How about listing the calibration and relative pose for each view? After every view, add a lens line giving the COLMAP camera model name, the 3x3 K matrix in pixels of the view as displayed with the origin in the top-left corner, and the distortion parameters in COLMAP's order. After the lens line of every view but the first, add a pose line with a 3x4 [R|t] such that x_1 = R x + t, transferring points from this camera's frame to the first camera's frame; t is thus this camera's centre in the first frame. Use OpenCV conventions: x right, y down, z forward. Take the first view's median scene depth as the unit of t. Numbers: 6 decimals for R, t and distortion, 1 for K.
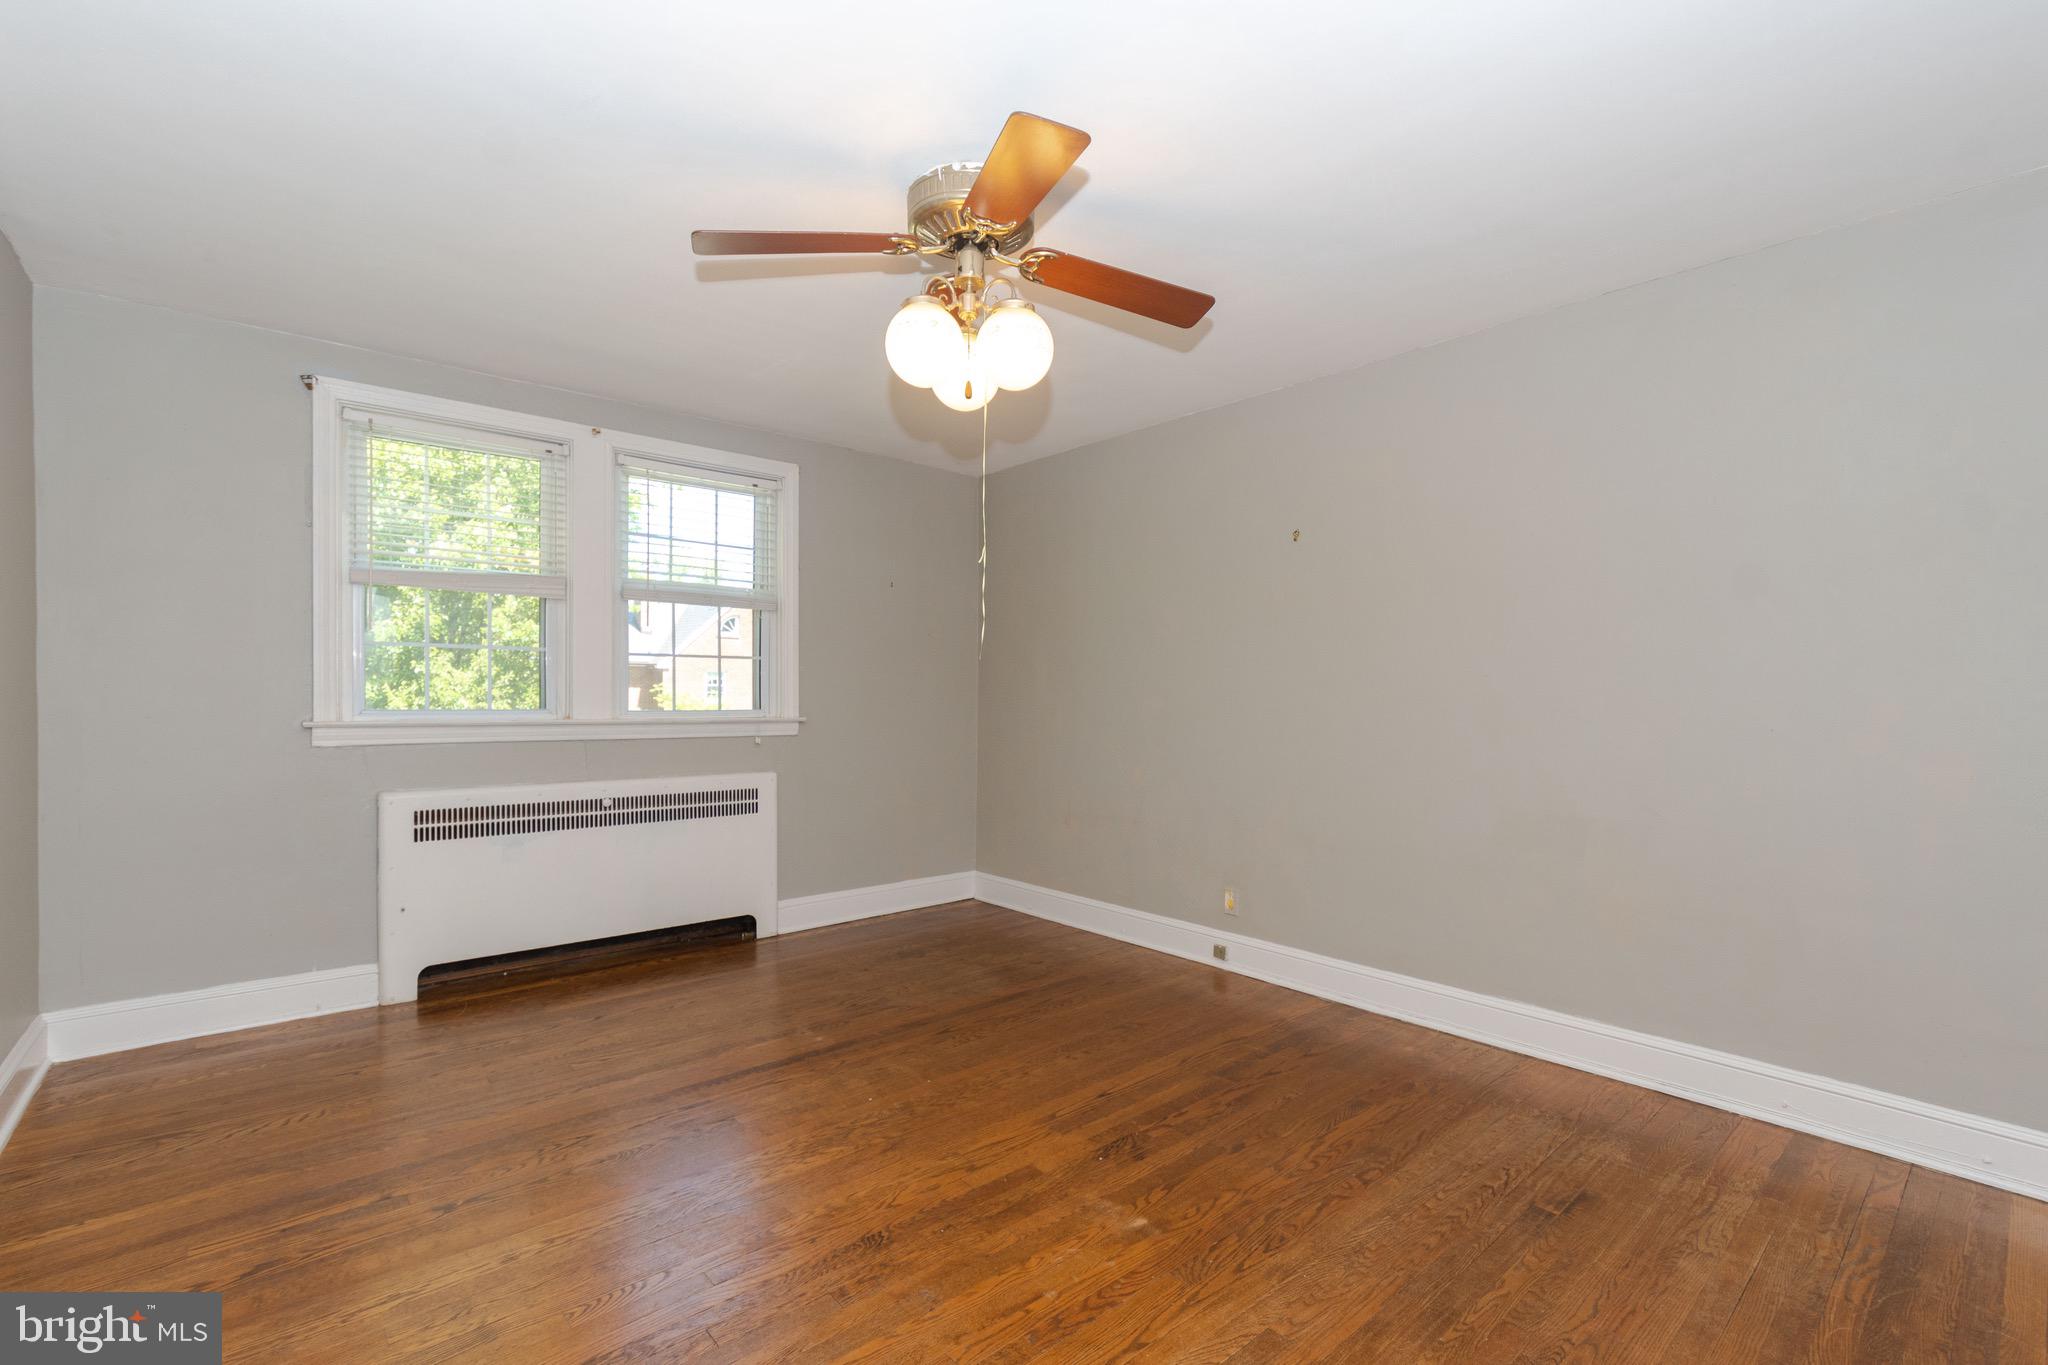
lens RADIAL K [[907.5, 0, 1027.3], [0, 907.5, 692.5], [0, 0, 1]] dist [0.001379, -0.000210]
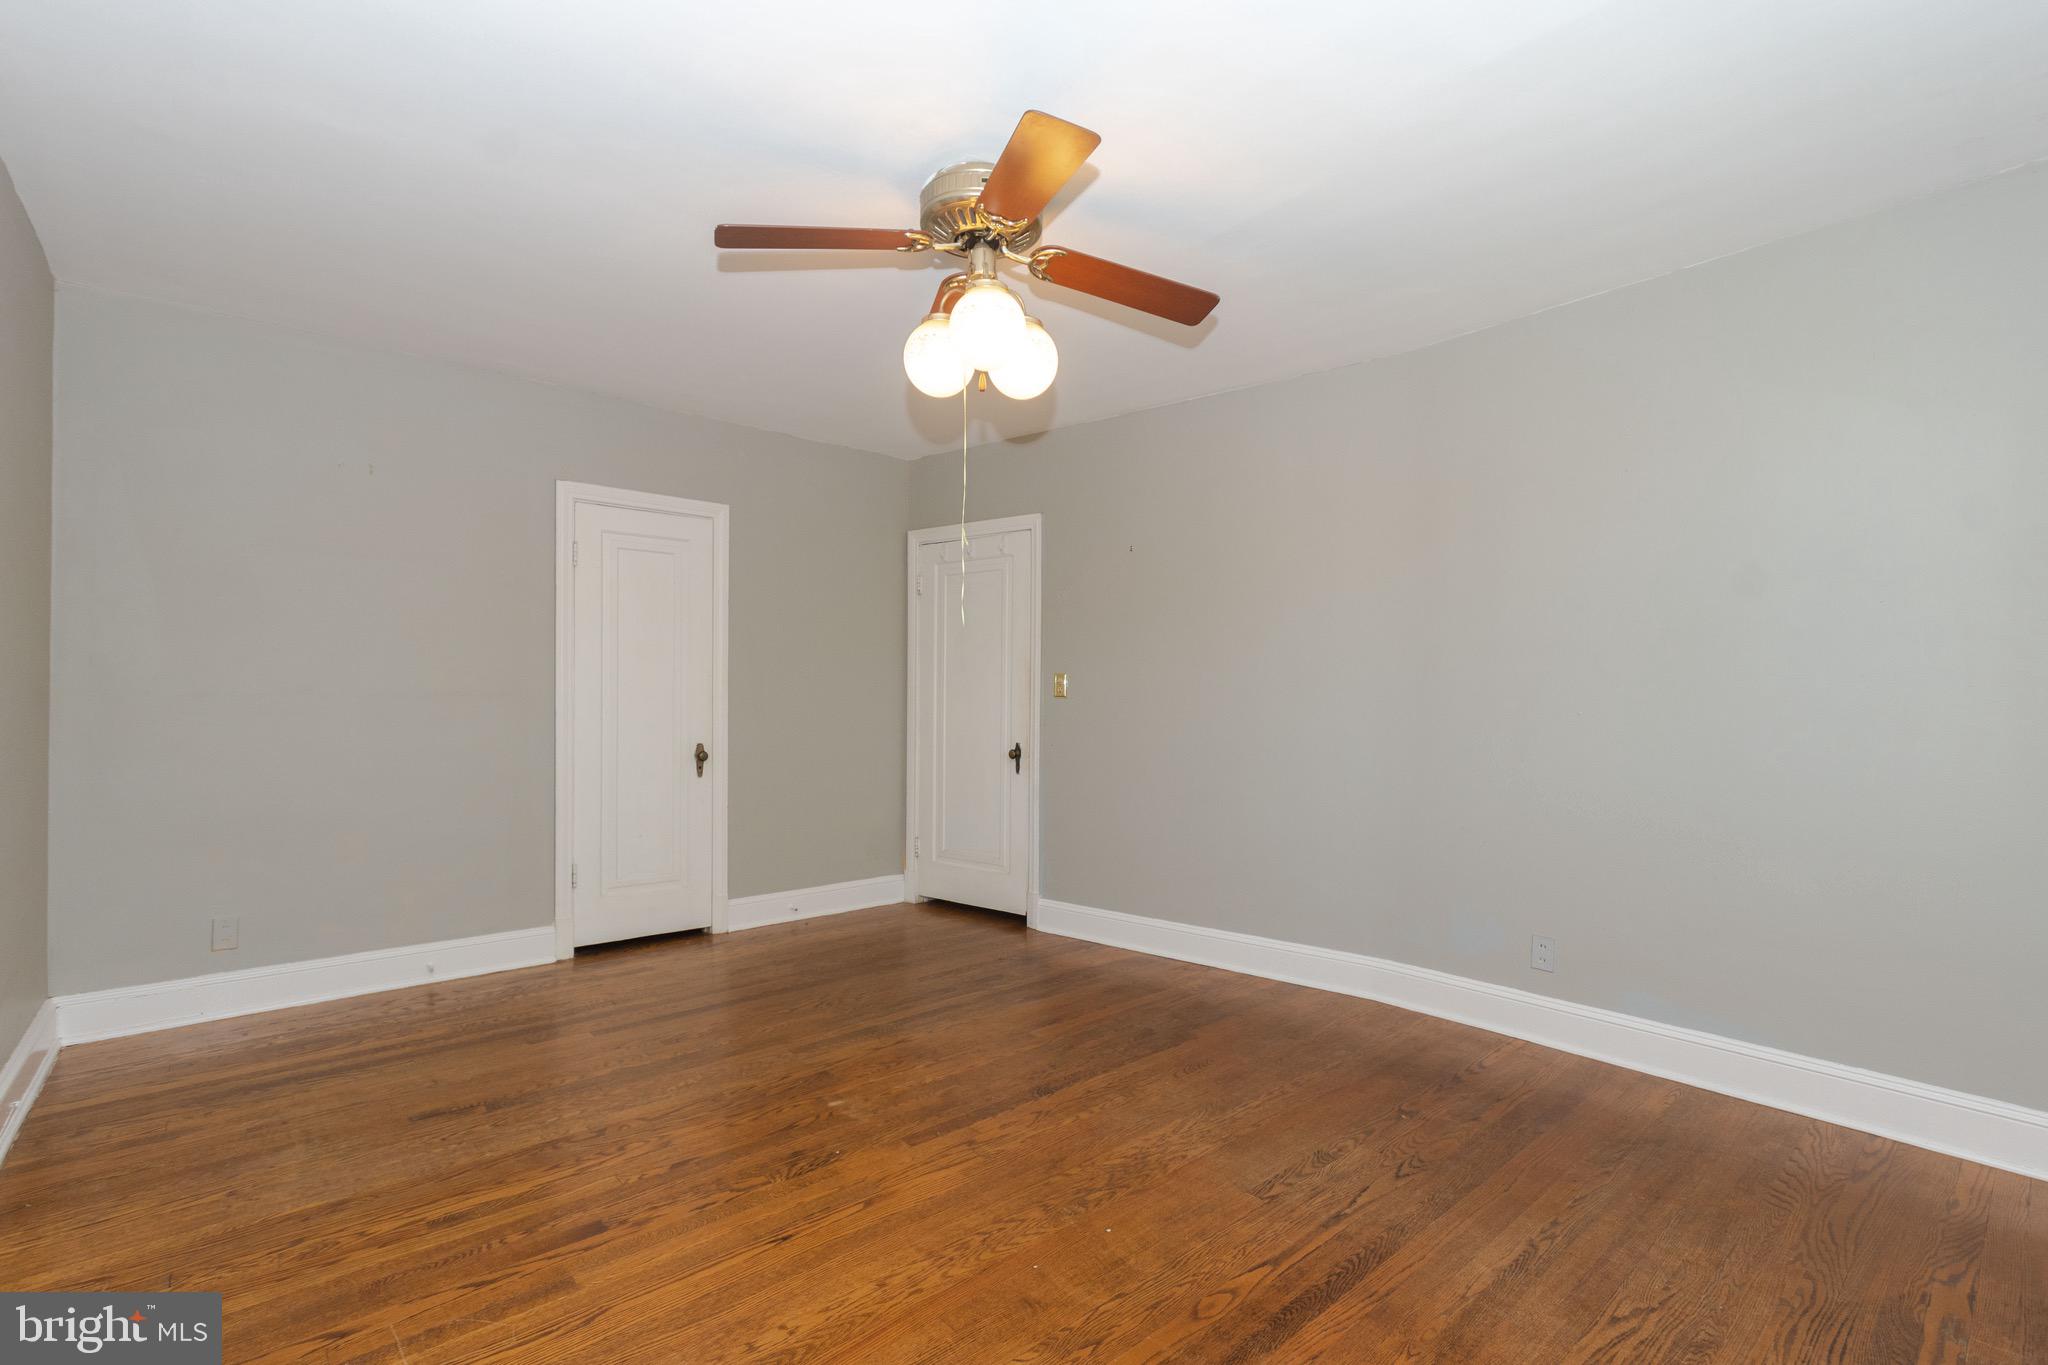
lens RADIAL K [[907.5, 0, 1011.2], [0, 907.5, 700.2], [0, 0, 1]] dist [0.001379, -0.000210]
pose [[-0.999767, -0.014357, 0.016115, -0.070187], [-0.014426, 0.999887, -0.004235, 0.019052], [-0.016053, -0.004466, -0.999861, 1.218012]]
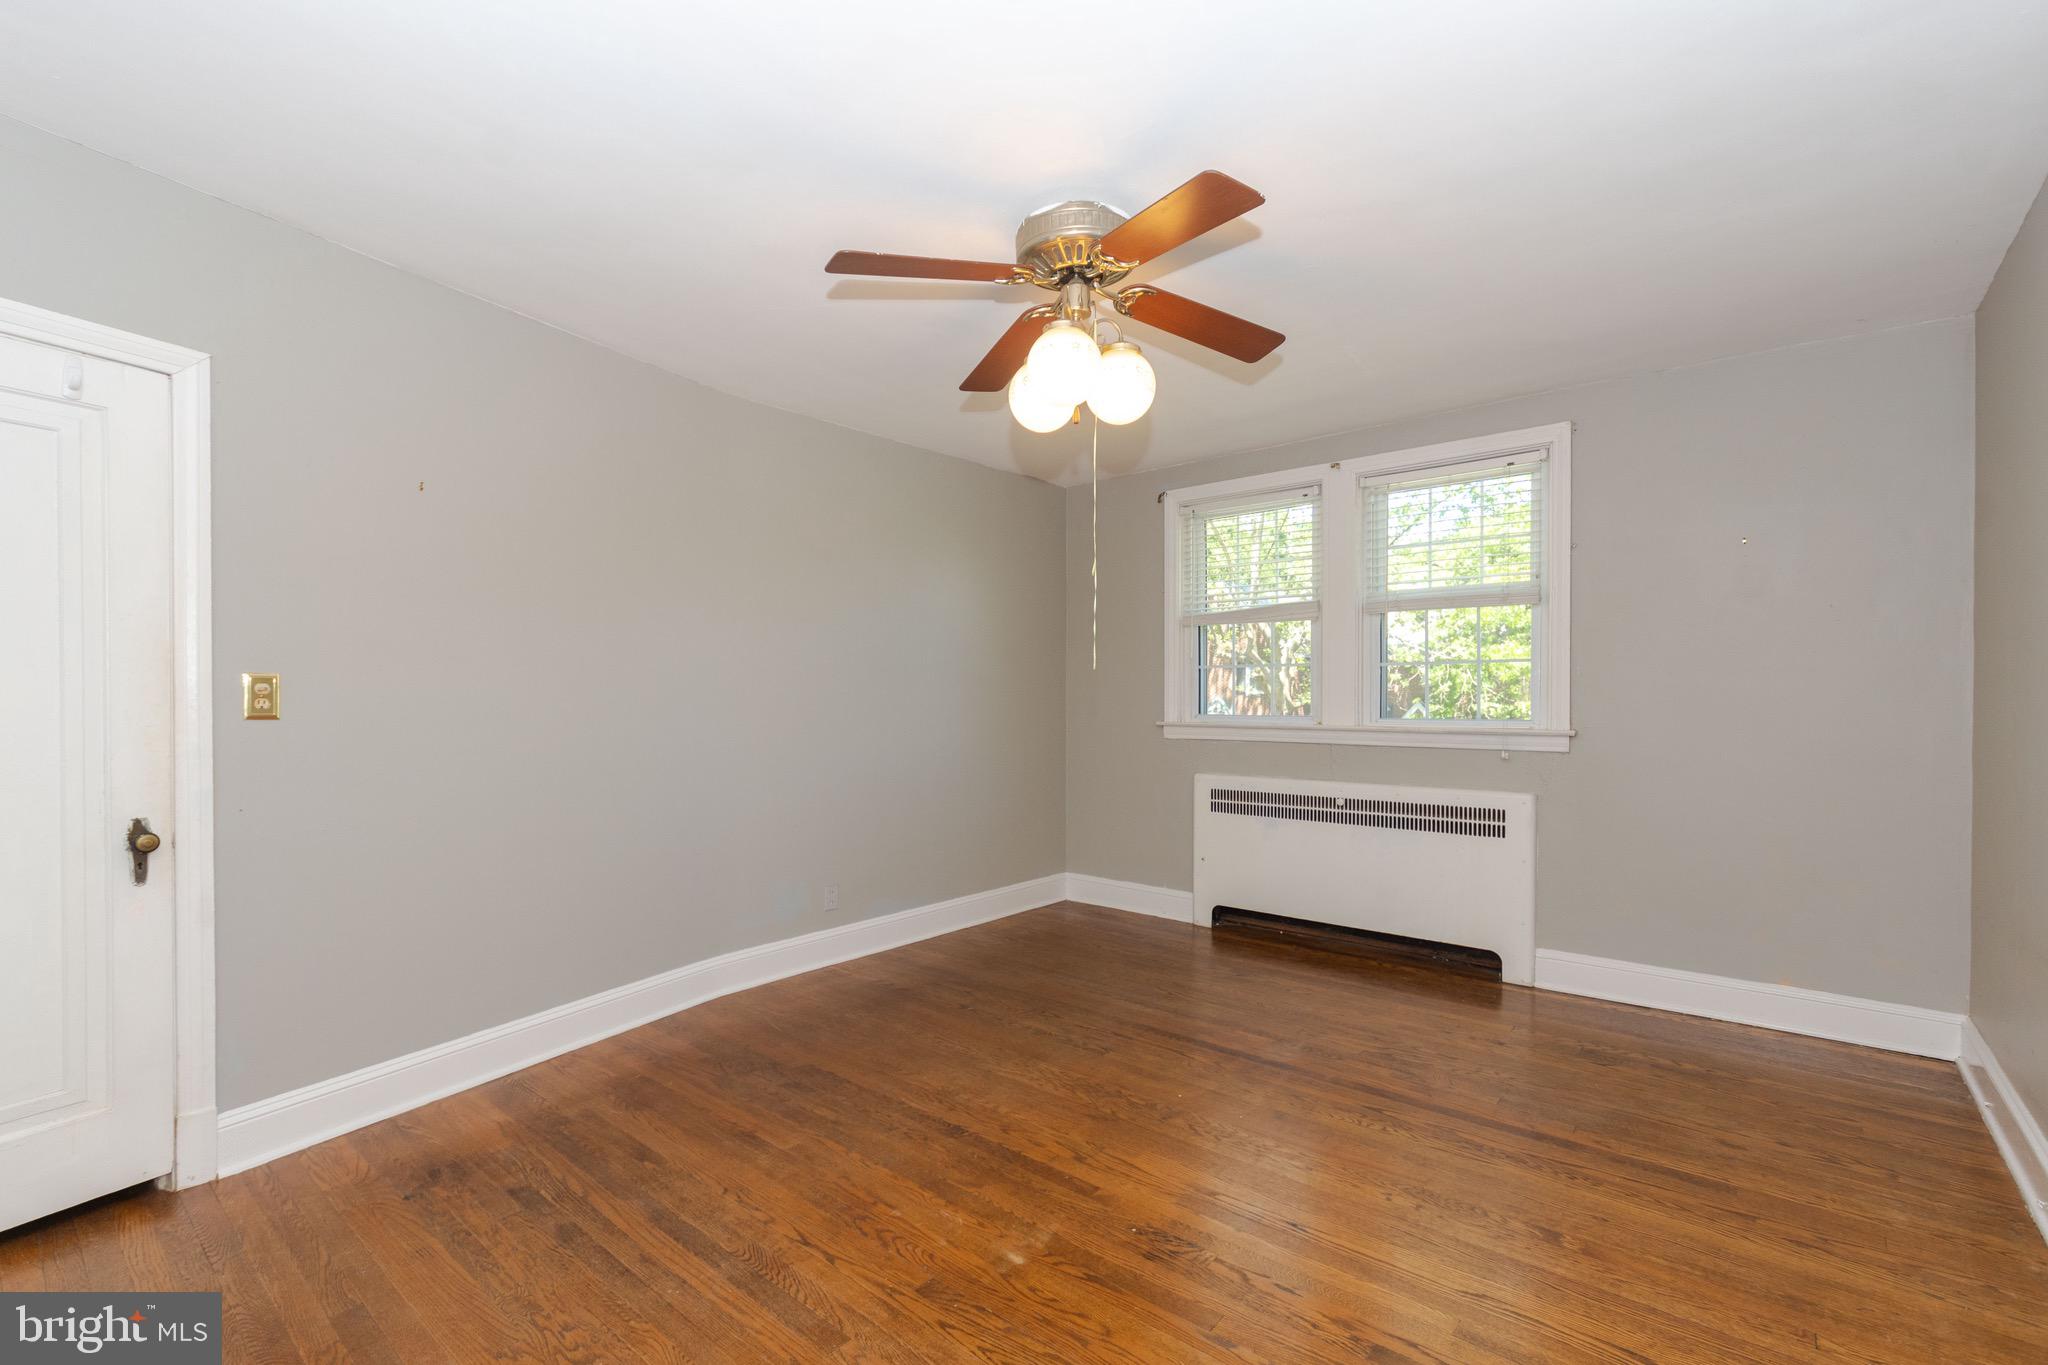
lens RADIAL K [[907.5, 0, 1013.0], [0, 907.5, 690.6], [0, 0, 1]] dist [0.001379, -0.000210]
pose [[0.140365, -0.015928, -0.989972, 0.583778], [0.004503, 0.999871, -0.015449, 0.002144], [0.990090, -0.002289, 0.140418, 0.470526]]
